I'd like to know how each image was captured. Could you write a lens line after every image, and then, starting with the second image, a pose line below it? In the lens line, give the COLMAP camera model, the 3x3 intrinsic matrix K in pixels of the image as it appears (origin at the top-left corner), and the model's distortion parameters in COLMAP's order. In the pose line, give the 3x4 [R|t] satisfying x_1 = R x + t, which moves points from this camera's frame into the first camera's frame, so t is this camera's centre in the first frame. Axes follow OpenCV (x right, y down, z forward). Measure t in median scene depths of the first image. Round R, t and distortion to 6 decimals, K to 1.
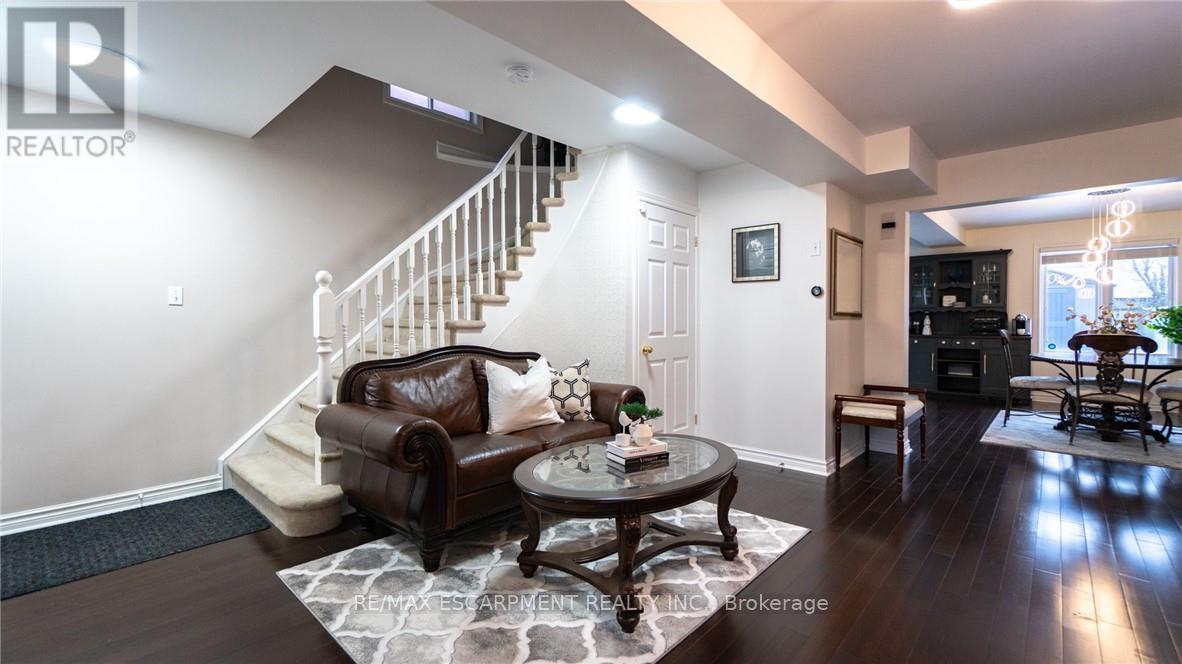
lens RADIAL K [[502.2, 0, 588.1], [0, 502.2, 324.5], [0, 0, 1]] dist [-0.000112, -0.000047]
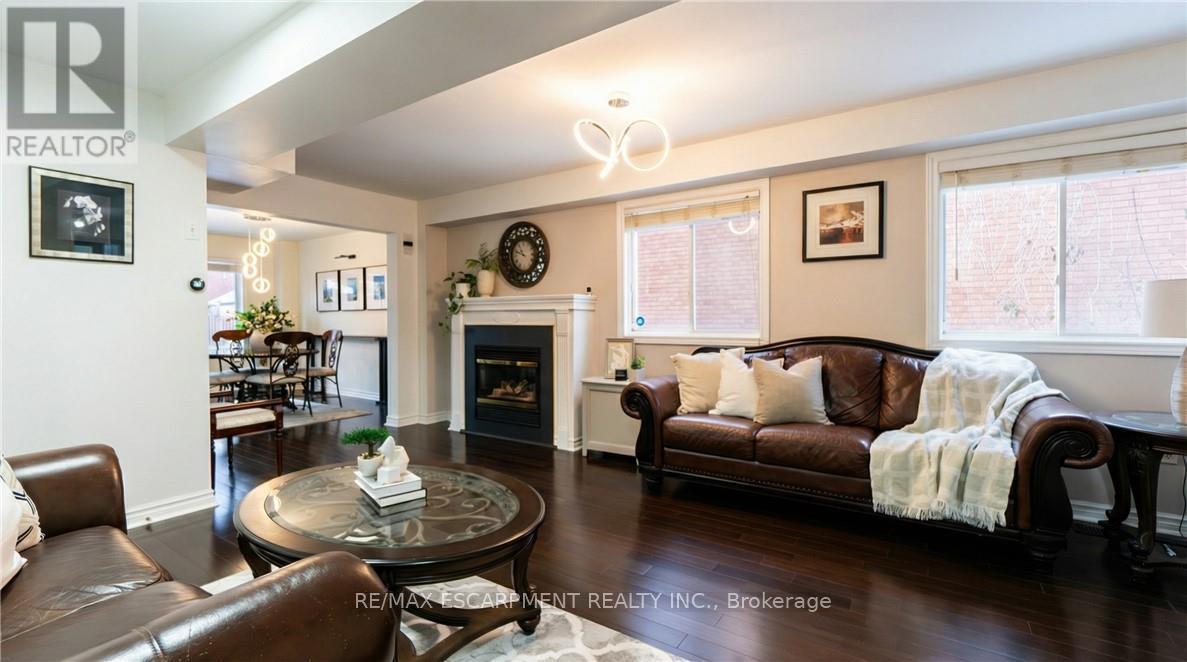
lens RADIAL K [[507.4, 0, 591.9], [0, 507.4, 324.6], [0, 0, 1]] dist [0.000390, -0.000032]
pose [[-0.149934, -0.005736, 0.988679, -0.409003], [0.004266, 0.999970, 0.006448, -0.005108], [-0.988687, 0.005184, -0.149905, 0.445475]]
